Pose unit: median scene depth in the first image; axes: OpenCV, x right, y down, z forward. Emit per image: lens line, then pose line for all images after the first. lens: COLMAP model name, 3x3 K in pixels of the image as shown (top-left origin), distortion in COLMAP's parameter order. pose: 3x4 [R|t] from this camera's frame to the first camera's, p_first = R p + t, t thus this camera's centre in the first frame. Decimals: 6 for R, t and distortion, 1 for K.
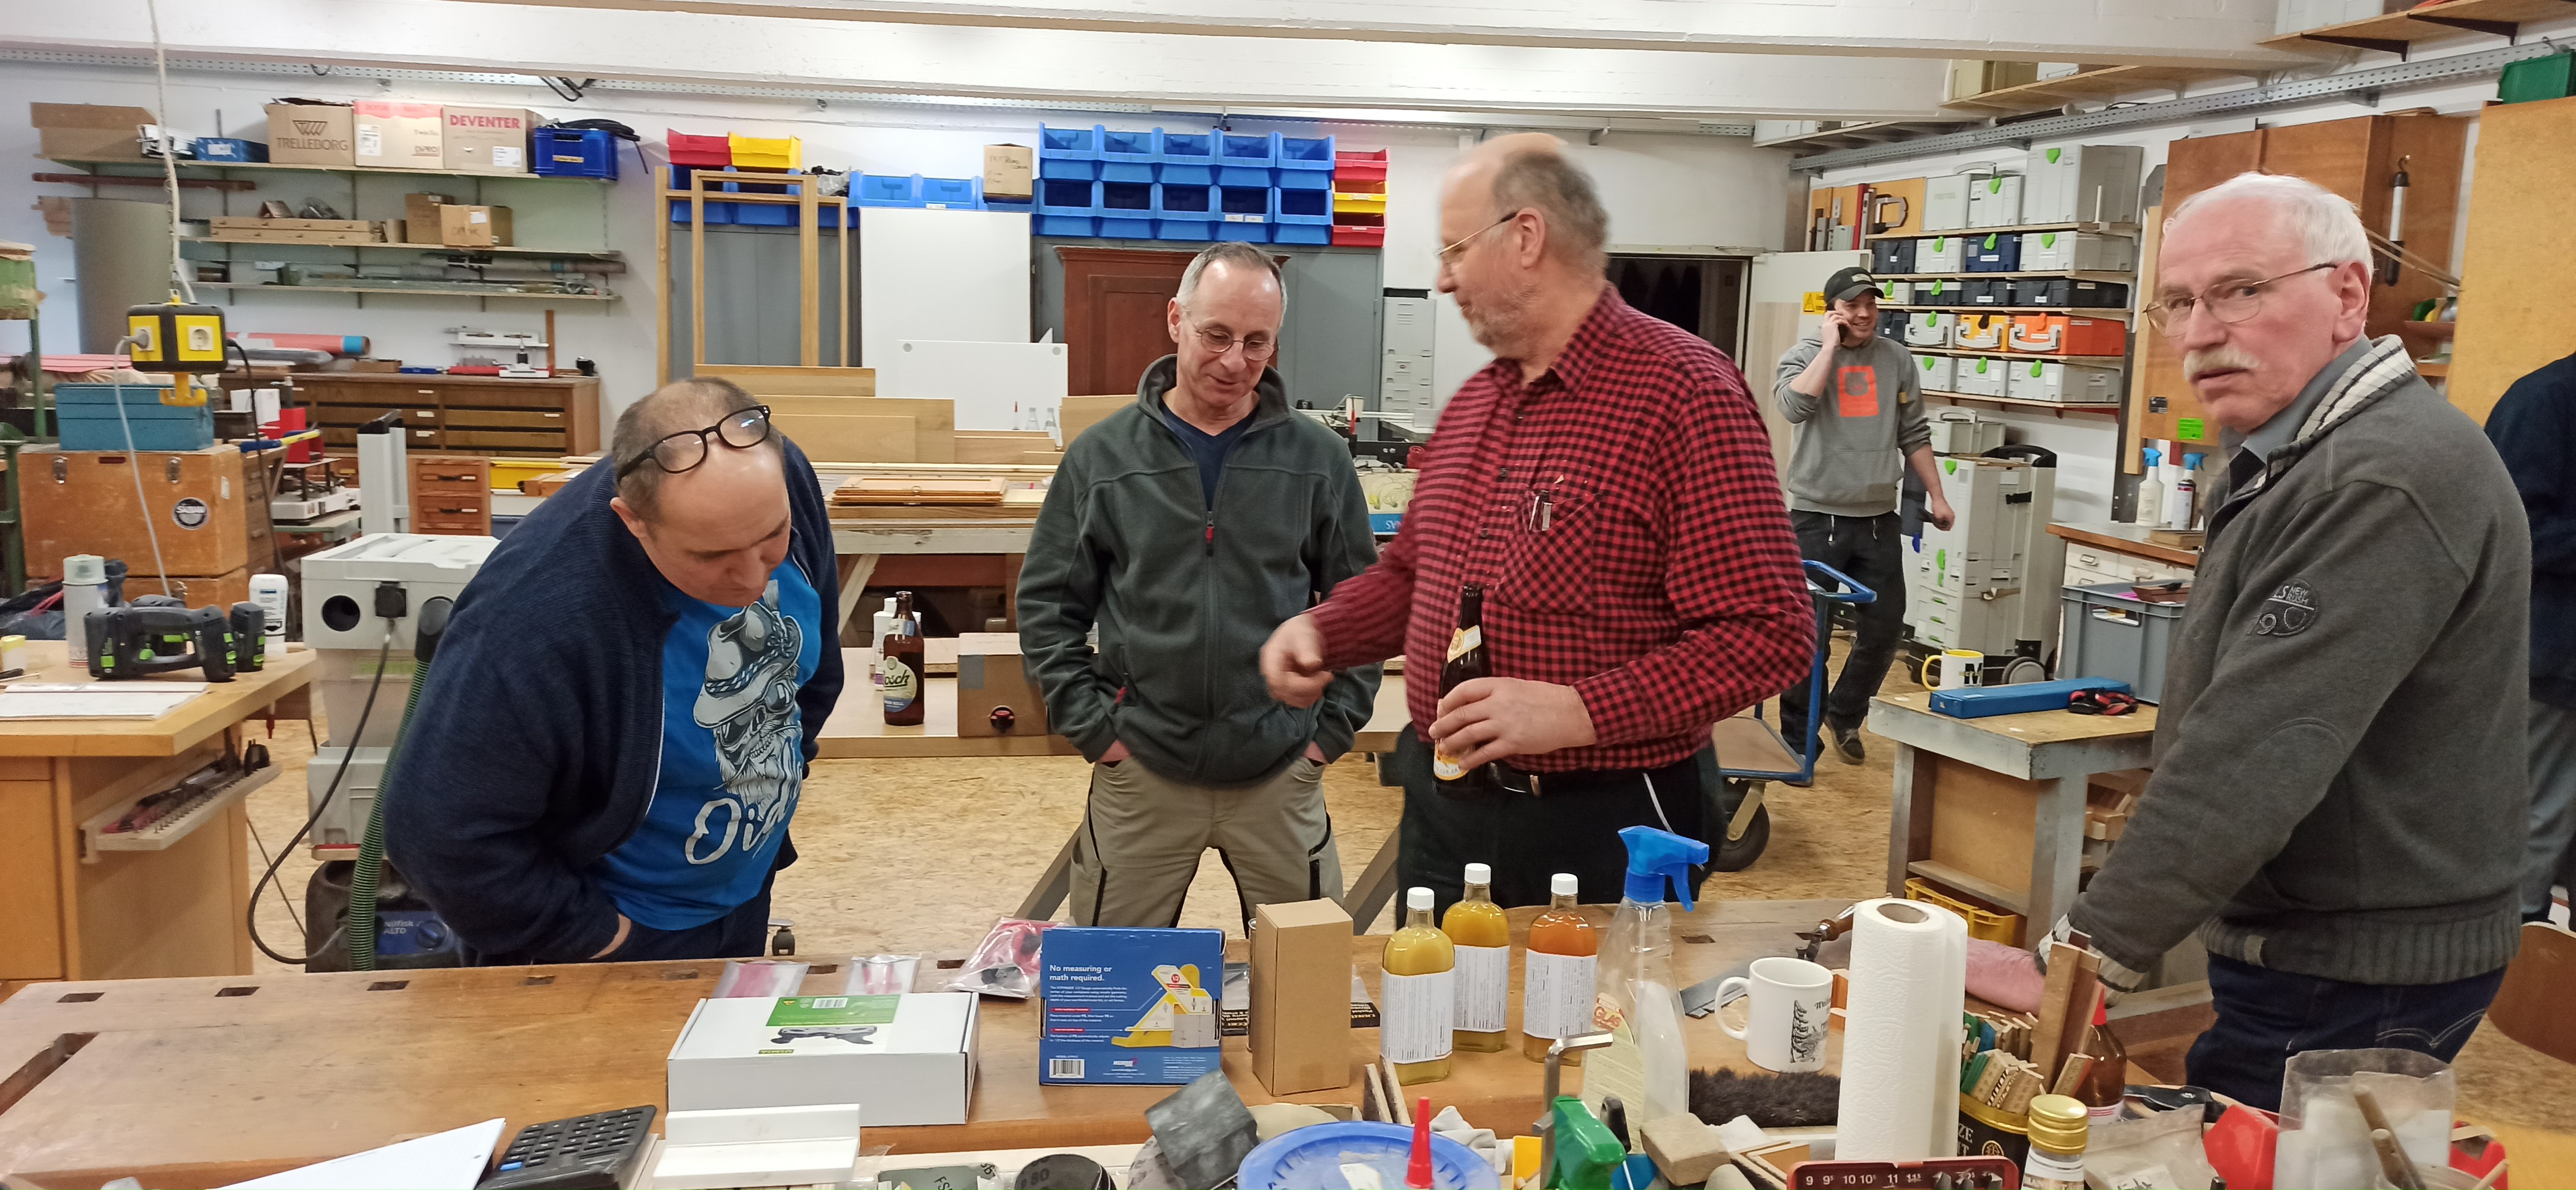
lens RADIAL K [[1870.3, 0, 1307.0], [0, 1870.3, 580.6], [0, 0, 1]] dist [0.076591, -0.081706]
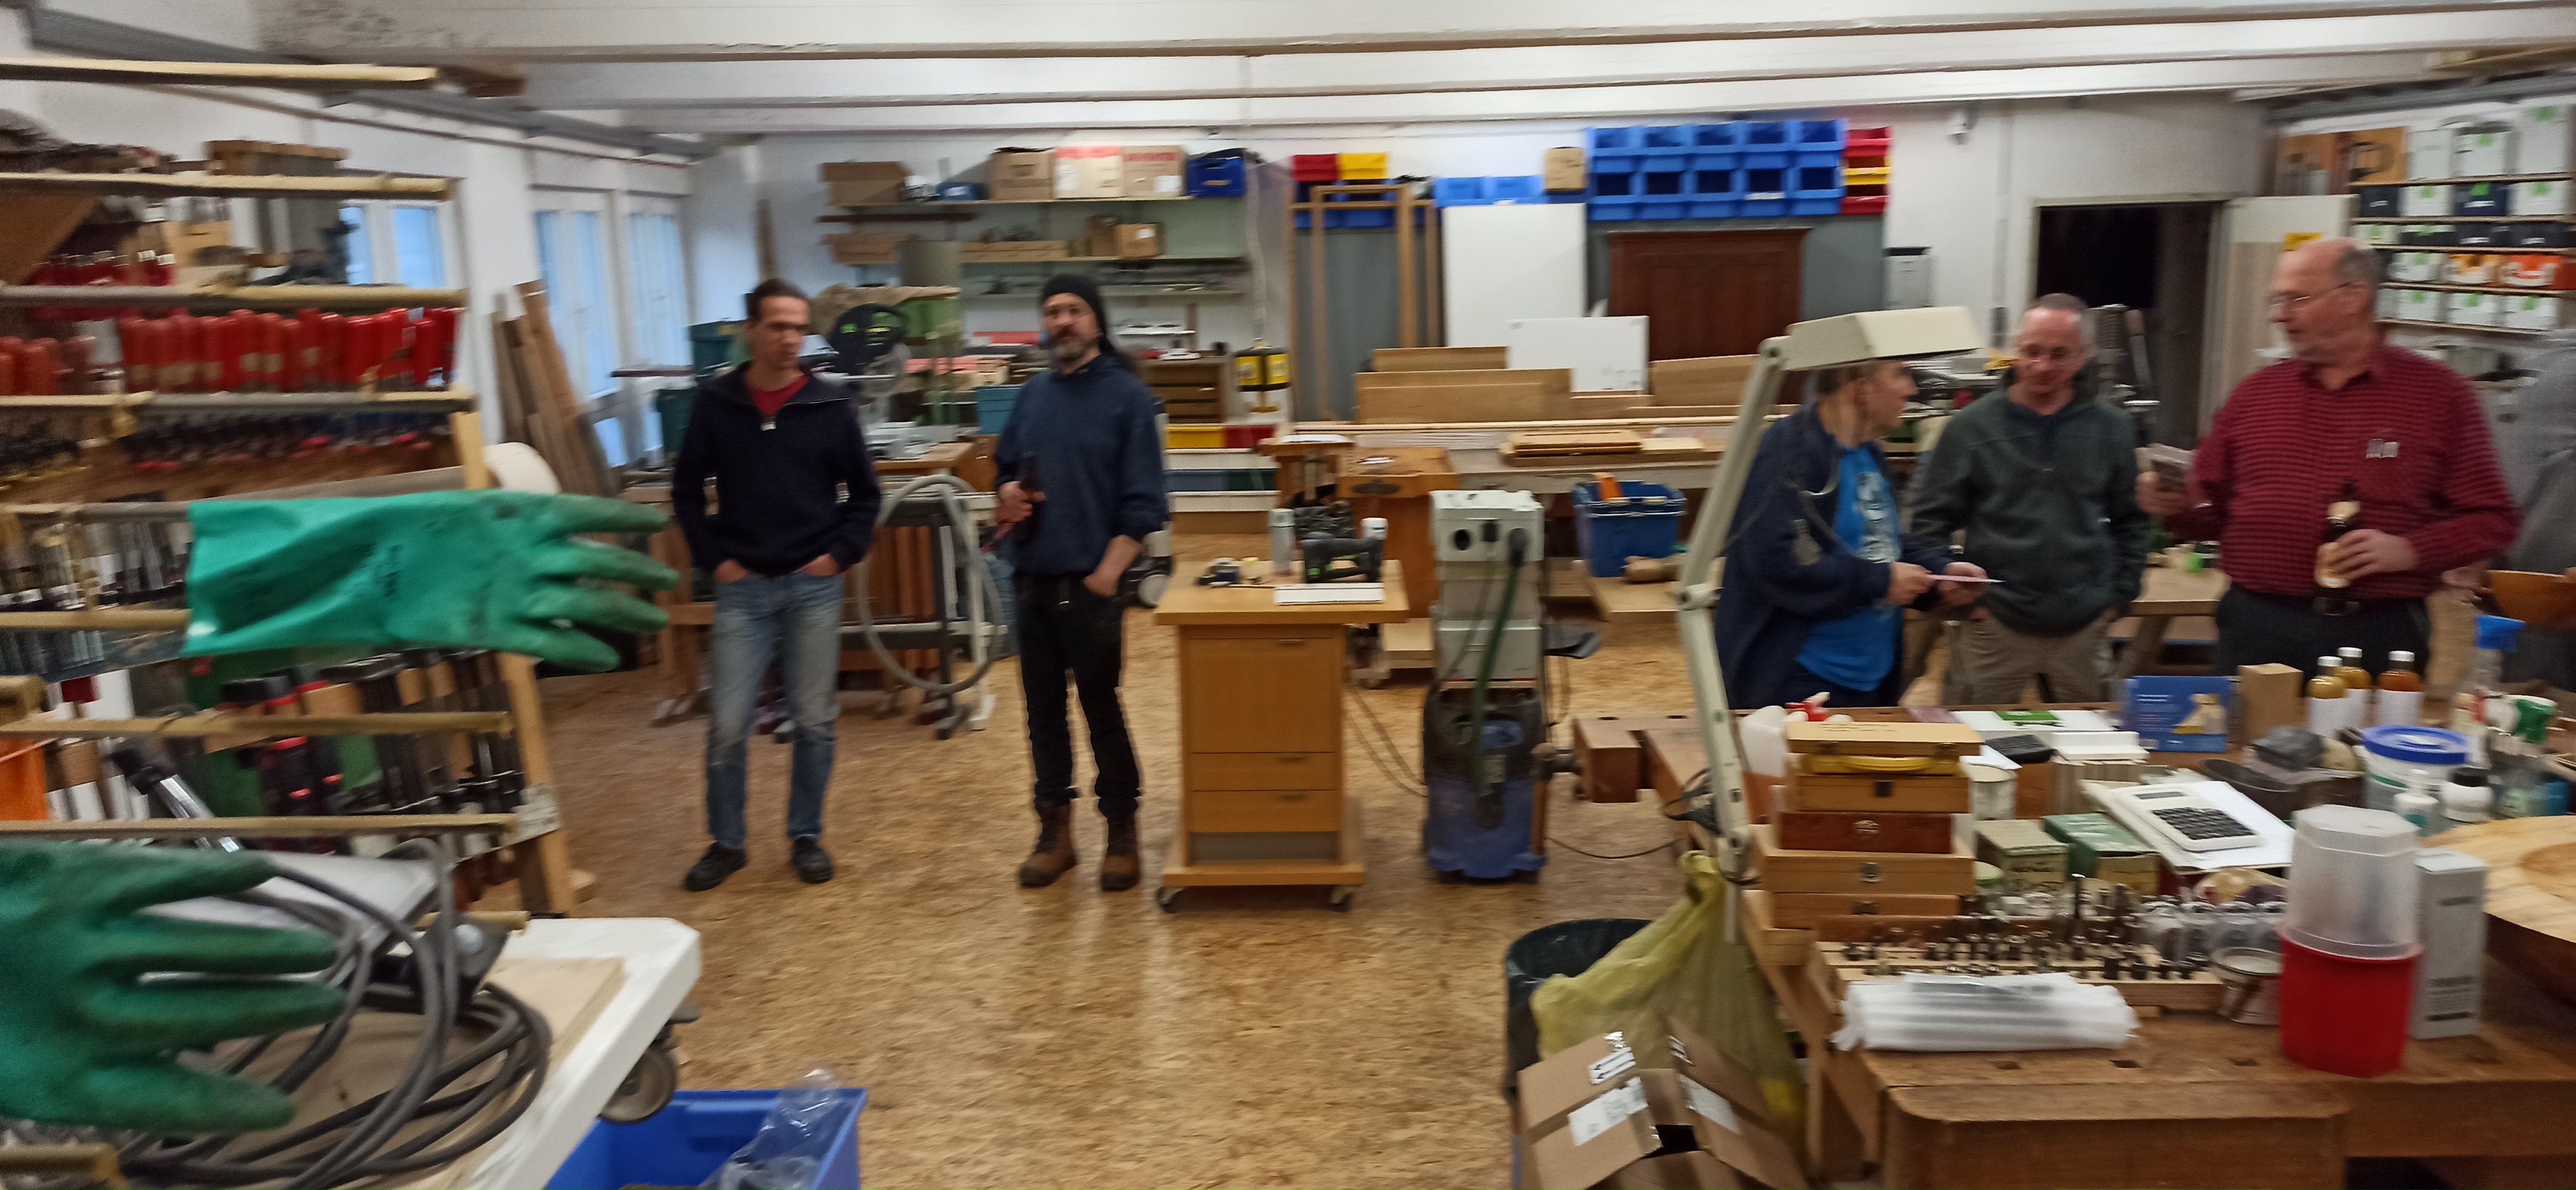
lens RADIAL K [[1870.3, 0, 1307.0], [0, 1870.3, 580.6], [0, 0, 1]] dist [0.076591, -0.081706]
pose [[0.985438, -0.018205, -0.169059, -0.125967], [0.024538, 0.999070, 0.035450, -0.002907], [0.168256, -0.039082, 0.984968, -0.220764]]
